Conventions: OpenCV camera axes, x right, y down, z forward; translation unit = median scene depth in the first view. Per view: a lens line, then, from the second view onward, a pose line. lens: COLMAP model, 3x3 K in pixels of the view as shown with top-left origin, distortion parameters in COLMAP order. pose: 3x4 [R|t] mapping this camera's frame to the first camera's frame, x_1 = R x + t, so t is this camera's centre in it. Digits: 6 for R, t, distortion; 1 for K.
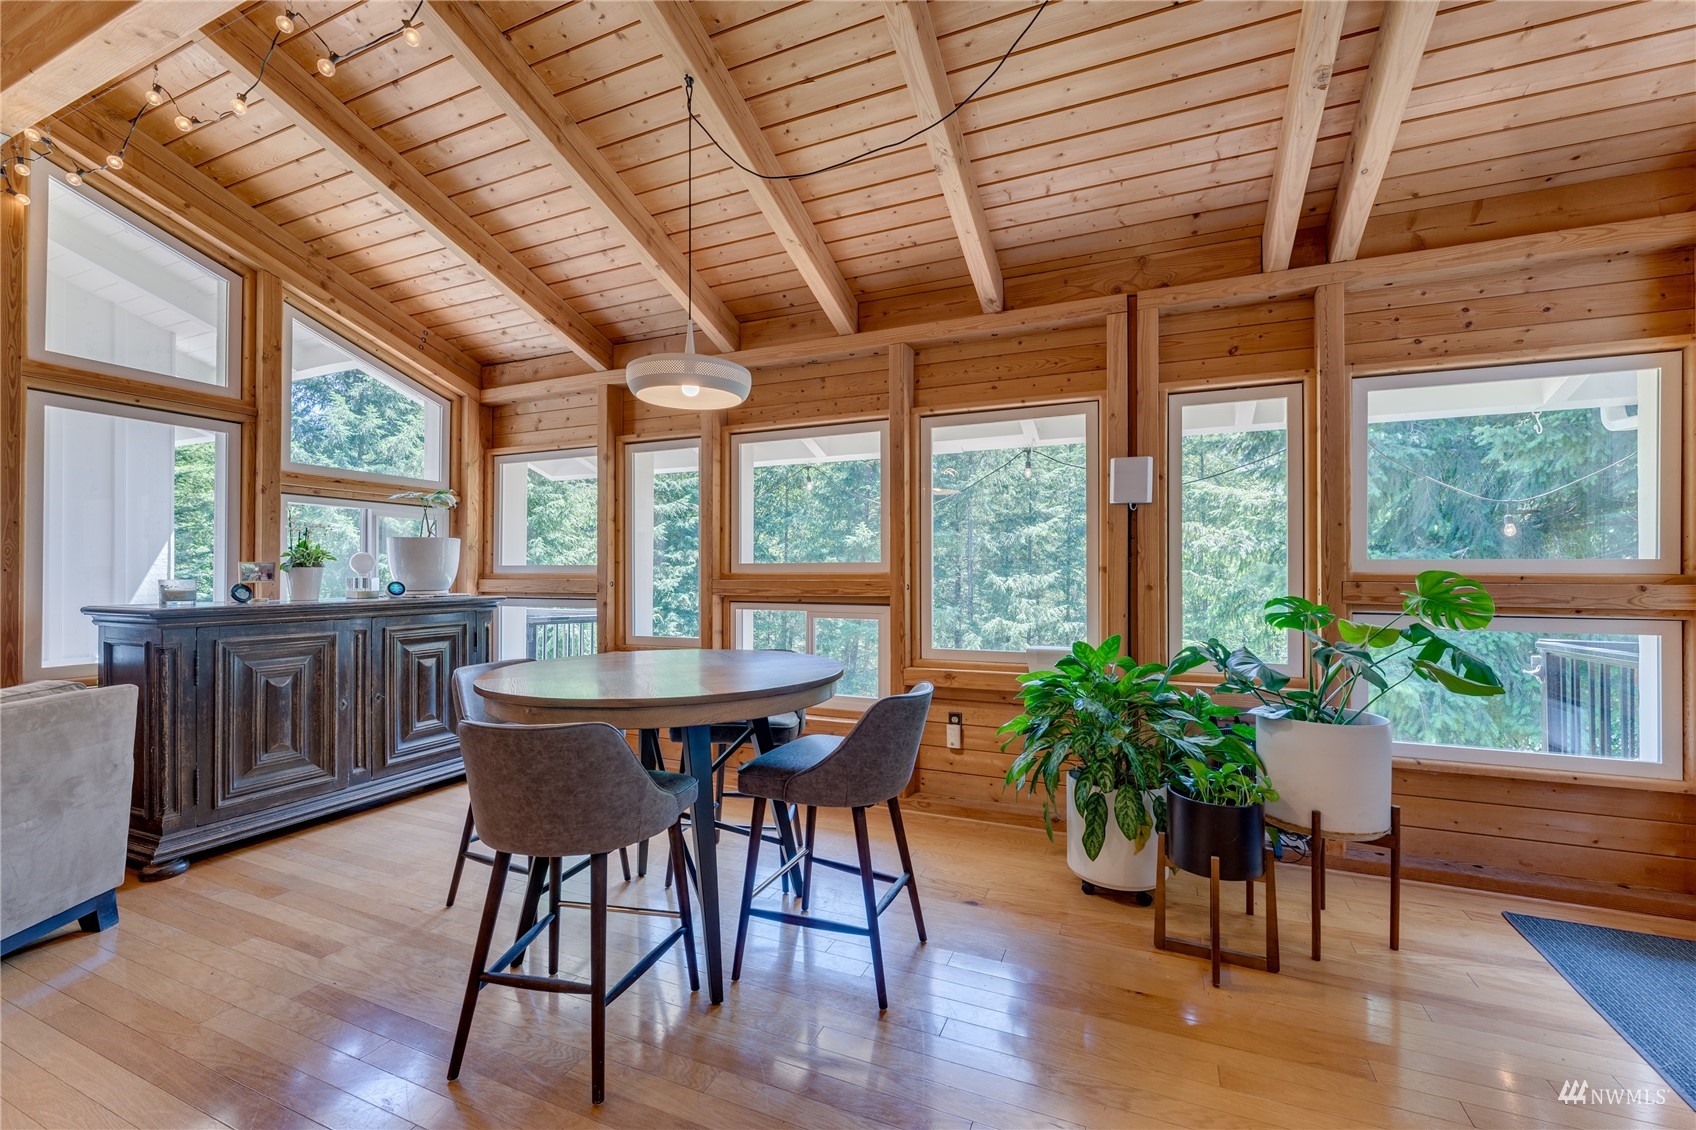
lens RADIAL K [[715.8, 0, 835.1], [0, 715.8, 570.7], [0, 0, 1]] dist [0.000623, 0.000621]
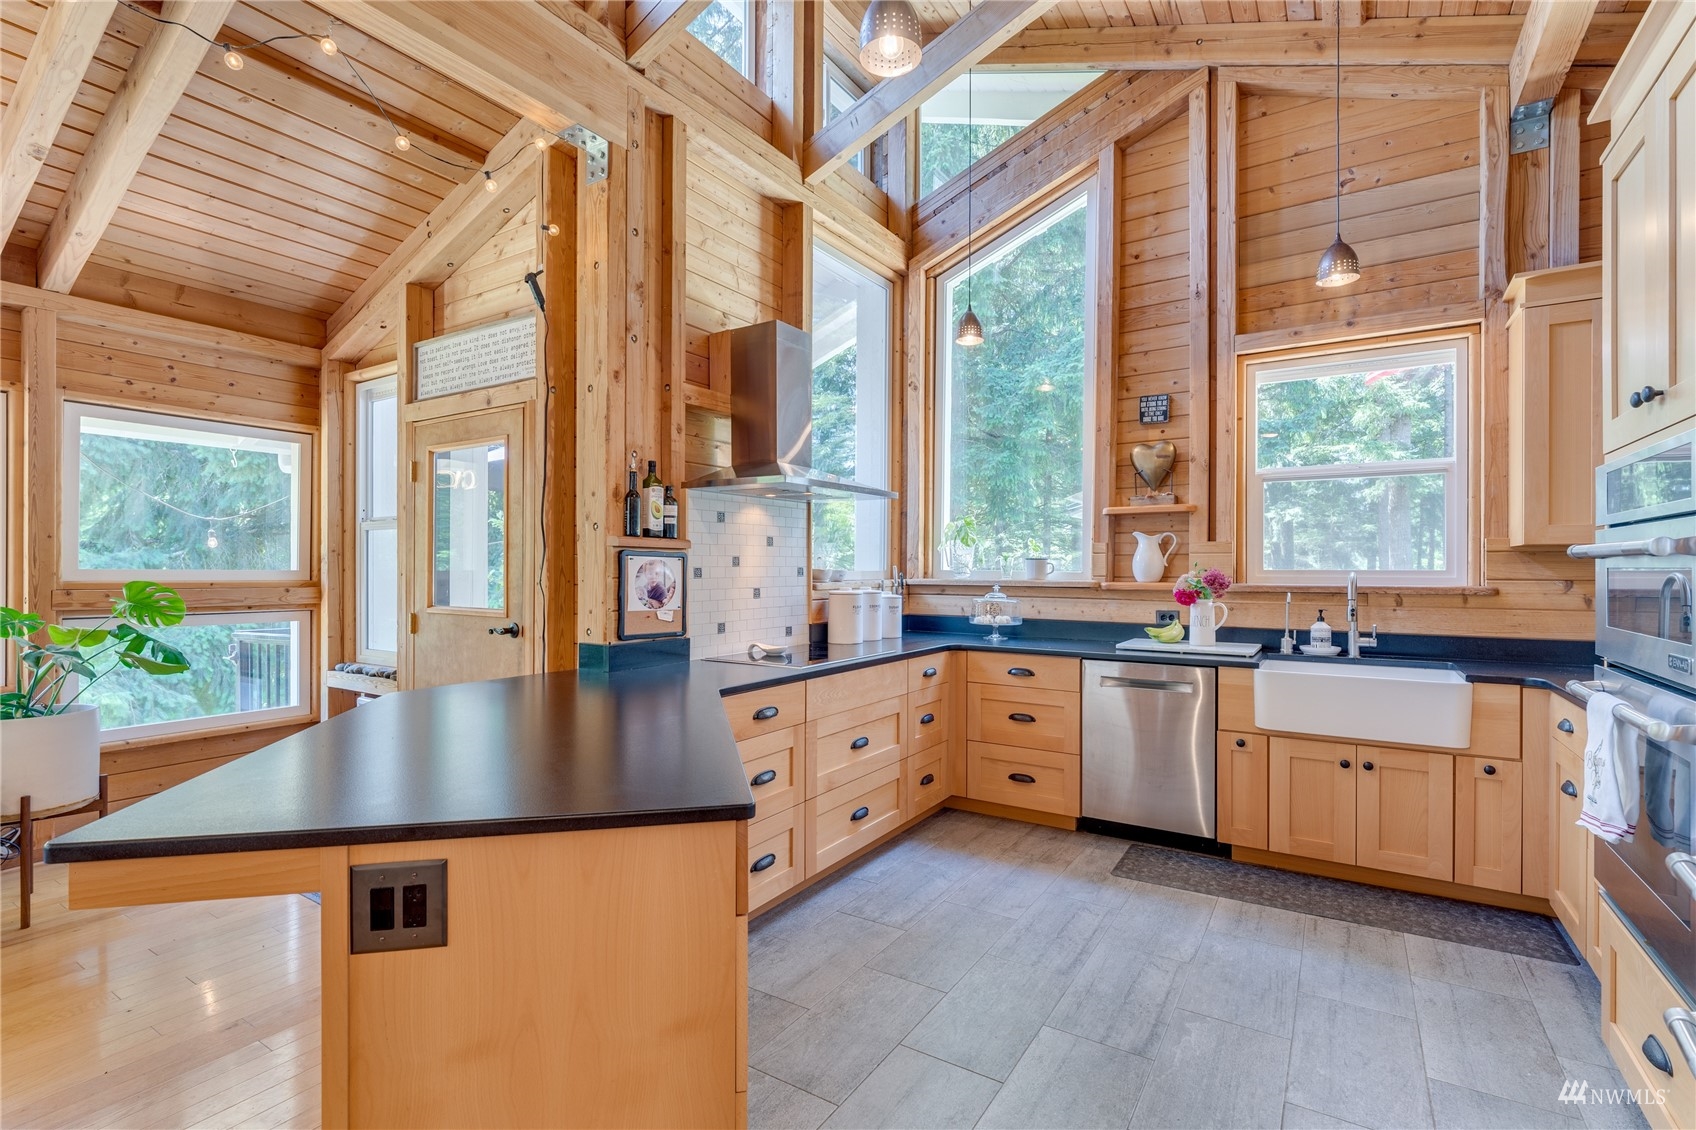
lens RADIAL K [[767.5, 0, 874.5], [0, 767.5, 566.5], [0, 0, 1]] dist [-0.000438, -0.003119]
pose [[0.125309, 0.004586, 0.992107, -0.267493], [-0.004242, 0.999983, -0.004086, -0.020276], [-0.992109, -0.003697, 0.125326, -0.359529]]
